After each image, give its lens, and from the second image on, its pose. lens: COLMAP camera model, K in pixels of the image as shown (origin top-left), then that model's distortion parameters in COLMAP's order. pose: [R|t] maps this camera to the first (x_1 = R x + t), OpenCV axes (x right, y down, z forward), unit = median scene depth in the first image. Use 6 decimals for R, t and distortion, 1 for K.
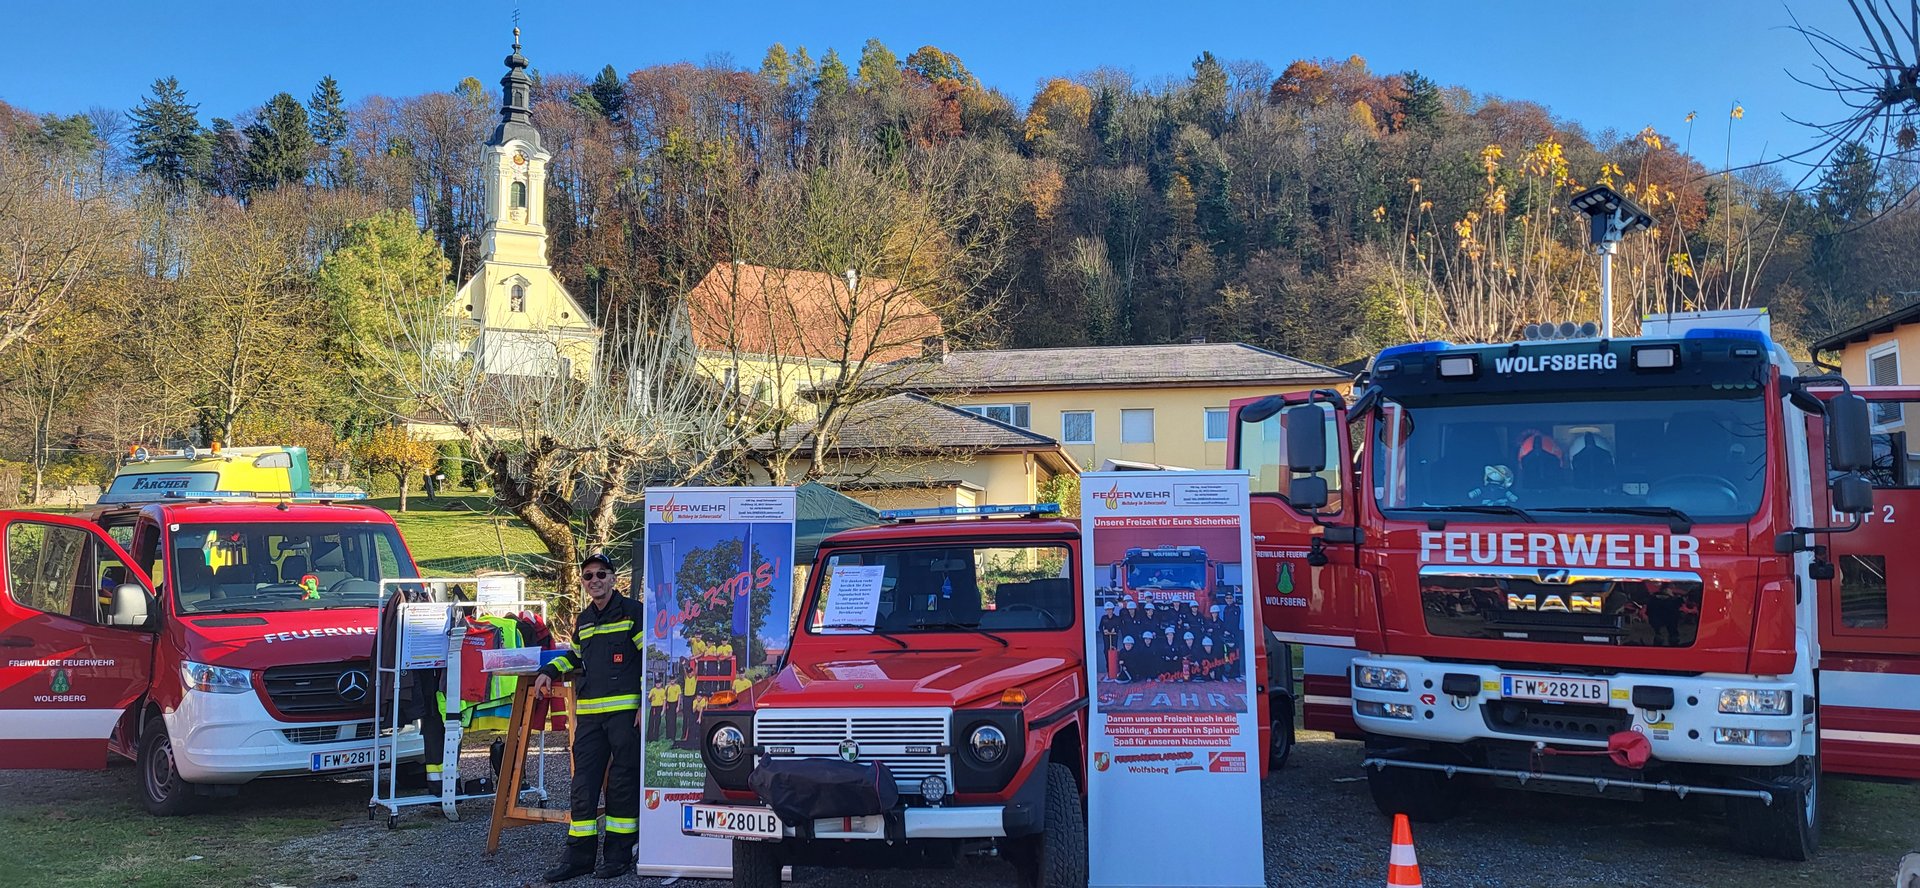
lens RADIAL K [[1425.8, 0, 941.2], [0, 1425.8, 458.1], [0, 0, 1]] dist [0.071789, -0.050483]
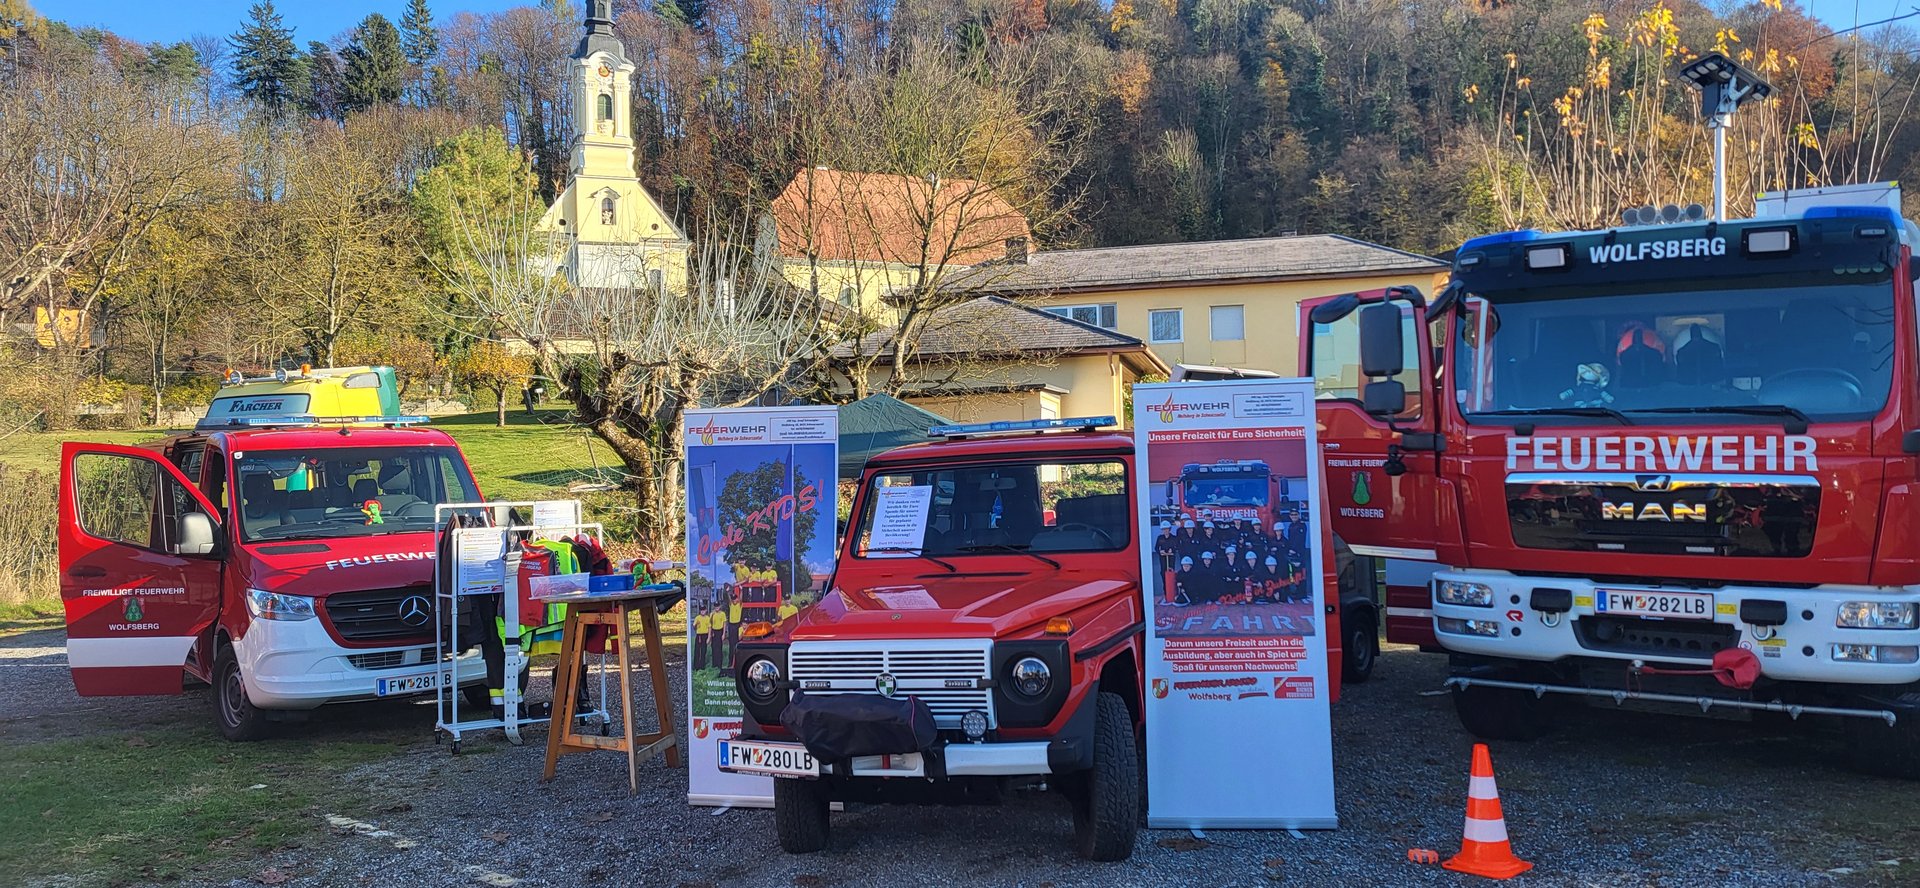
lens RADIAL K [[1421.6, 0, 948.9], [0, 1421.6, 439.7], [0, 0, 1]] dist [0.075186, -0.053578]
pose [[0.997911, -0.021699, -0.060853, 0.023665], [0.025064, 0.998166, 0.055101, -0.005915], [0.059546, -0.056511, 0.996625, 0.040628]]
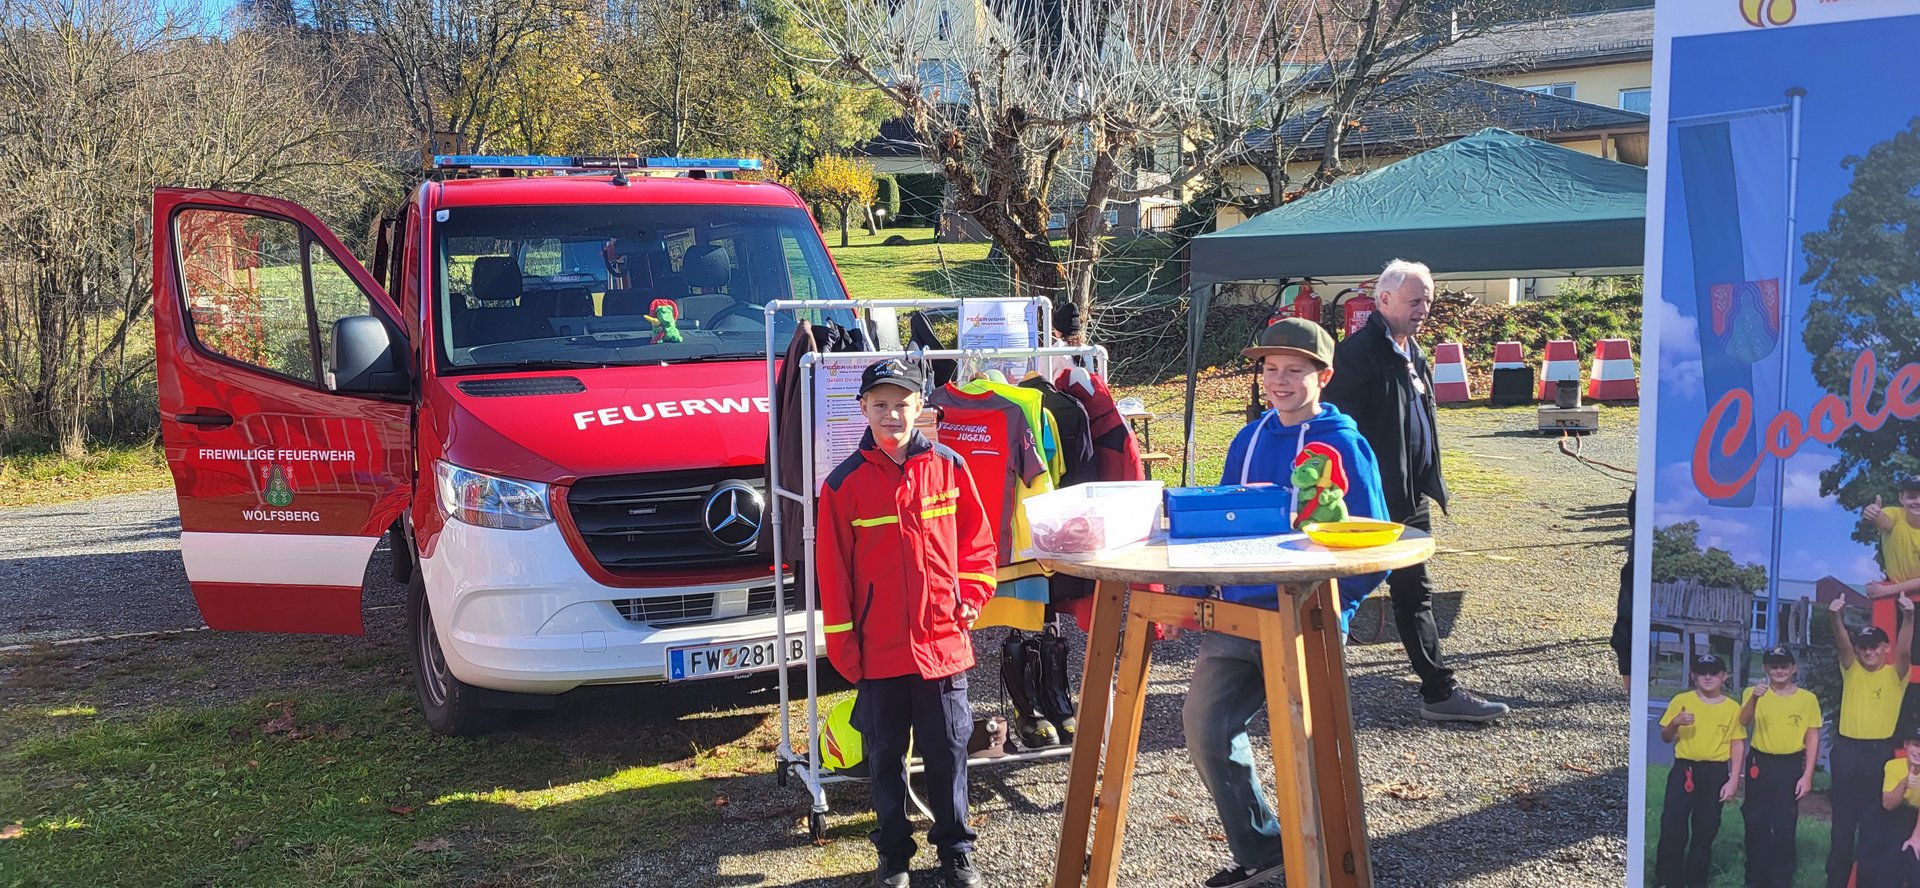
lens RADIAL K [[1421.6, 0, 948.9], [0, 1421.6, 439.7], [0, 0, 1]] dist [0.075186, -0.053578]
pose [[0.958237, 0.010590, -0.285778, -0.198097], [0.038468, 0.985458, 0.165506, 0.053280], [0.283375, -0.169587, 0.943895, 0.567105]]
